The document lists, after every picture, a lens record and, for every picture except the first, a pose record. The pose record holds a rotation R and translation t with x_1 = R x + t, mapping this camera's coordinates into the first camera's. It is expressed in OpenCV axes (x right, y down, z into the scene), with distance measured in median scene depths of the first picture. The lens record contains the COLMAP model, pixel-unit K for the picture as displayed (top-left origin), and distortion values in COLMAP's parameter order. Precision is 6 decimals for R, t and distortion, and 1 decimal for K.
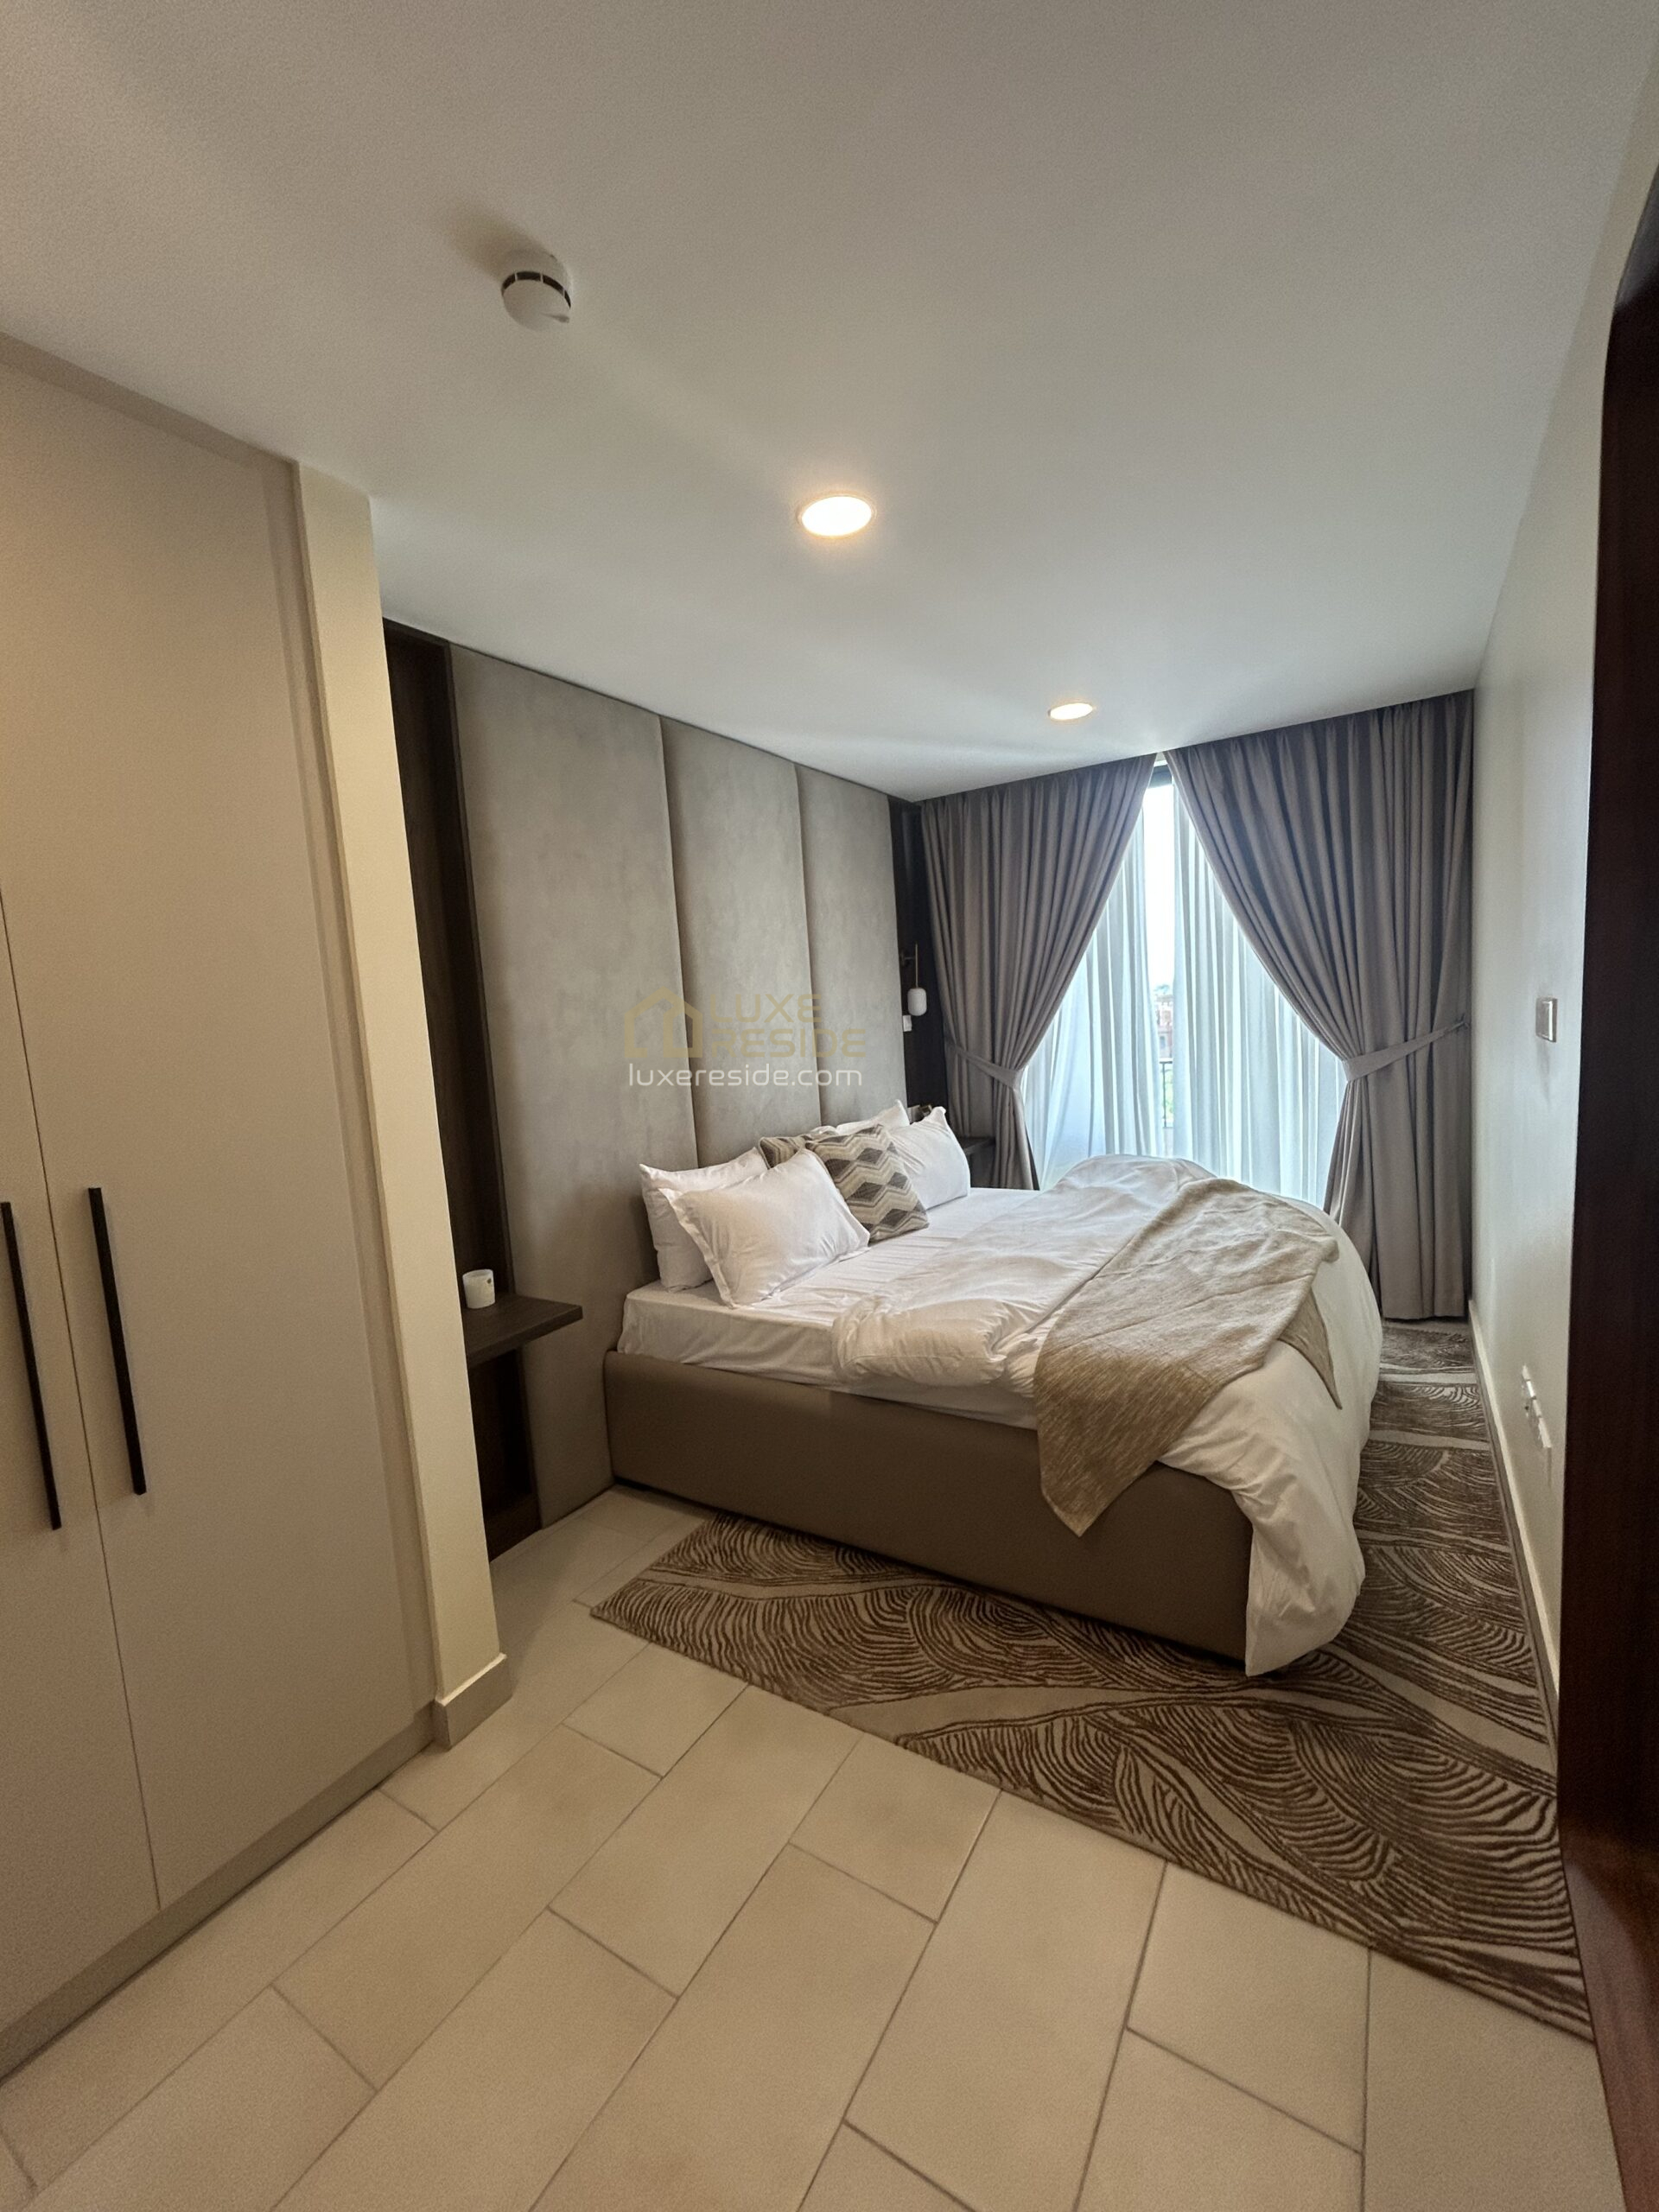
lens RADIAL K [[892.8, 0, 831.8], [0, 892.8, 1105.1], [0, 0, 1]] dist [0.000355, -0.000337]
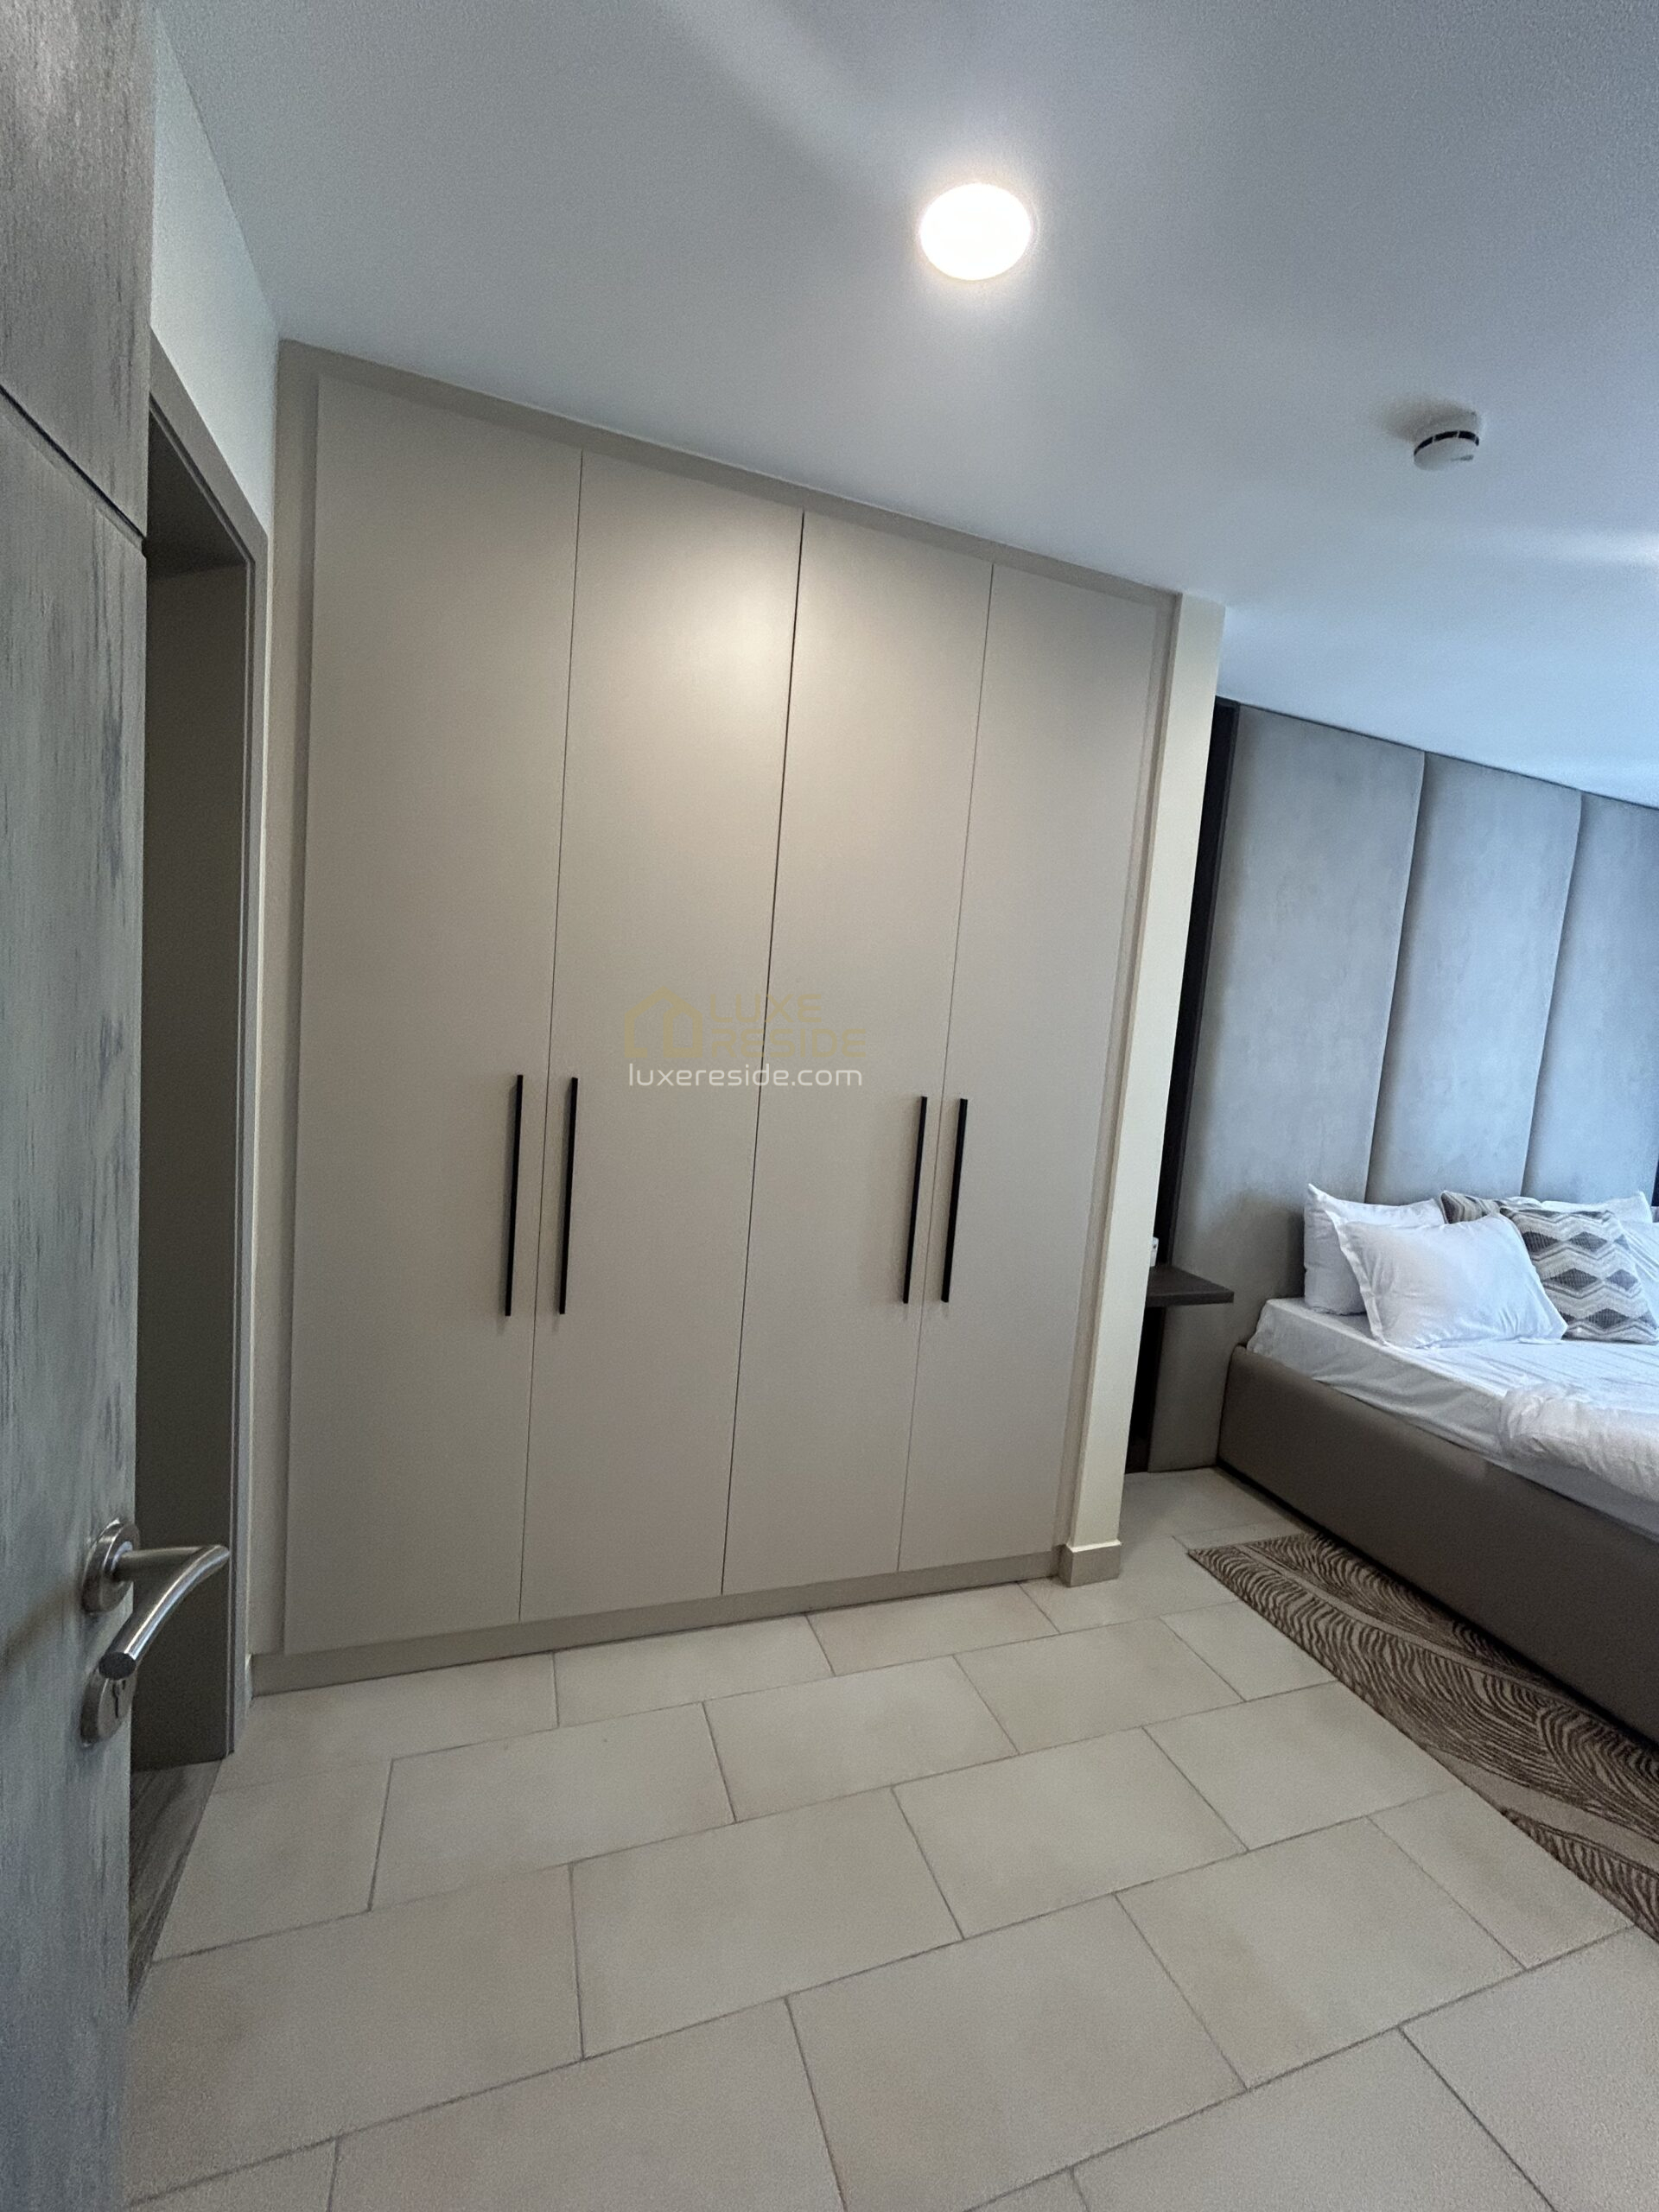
lens RADIAL K [[892.8, 0, 829.4], [0, 892.8, 1103.7], [0, 0, 1]] dist [0.000355, -0.000337]
pose [[0.774343, 0.189720, -0.603655, -0.042435], [-0.199061, 0.978595, 0.052211, 0.037743], [0.600640, 0.079735, 0.795534, -0.213448]]
